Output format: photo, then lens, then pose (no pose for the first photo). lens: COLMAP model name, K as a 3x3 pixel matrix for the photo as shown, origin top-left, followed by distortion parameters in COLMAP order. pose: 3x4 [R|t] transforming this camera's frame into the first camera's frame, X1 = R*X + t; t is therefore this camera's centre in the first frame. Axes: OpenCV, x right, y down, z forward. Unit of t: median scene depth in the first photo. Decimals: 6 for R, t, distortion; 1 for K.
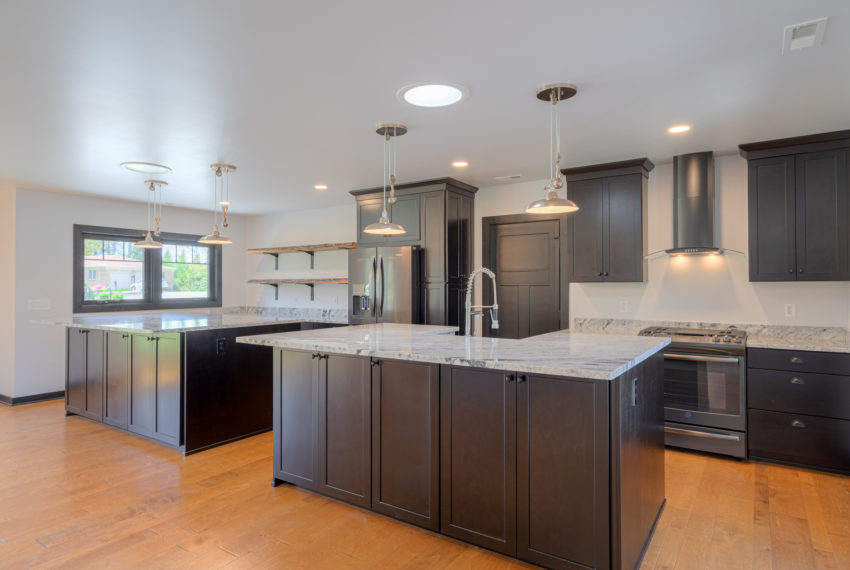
lens RADIAL K [[493.5, 0, 411.9], [0, 493.5, 277.8], [0, 0, 1]] dist [0.009417, 0.001139]
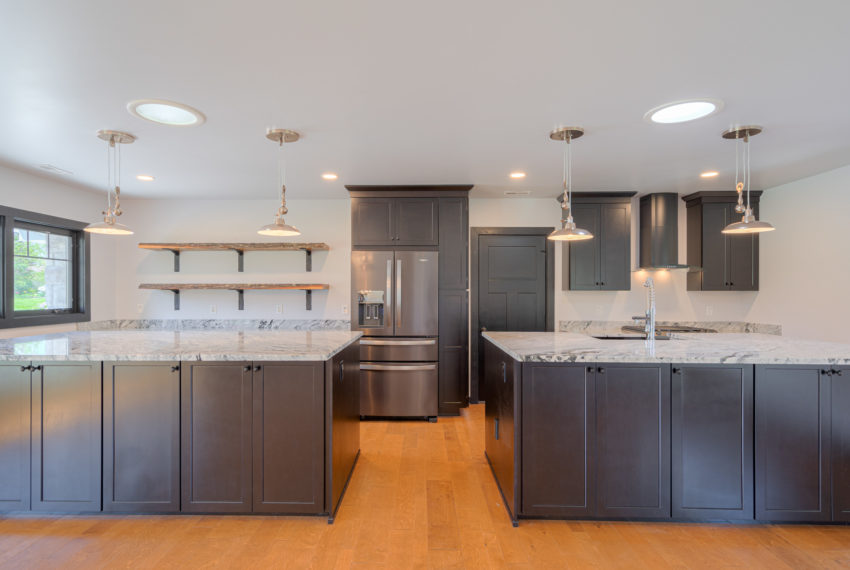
lens RADIAL K [[467.2, 0, 407.4], [0, 467.2, 286.9], [0, 0, 1]] dist [0.001600, 0.002297]
pose [[0.838333, 0.011443, 0.545038, -0.499616], [-0.012401, 0.999921, -0.001920, 0.006811], [-0.545017, -0.005149, 0.838409, 0.242687]]
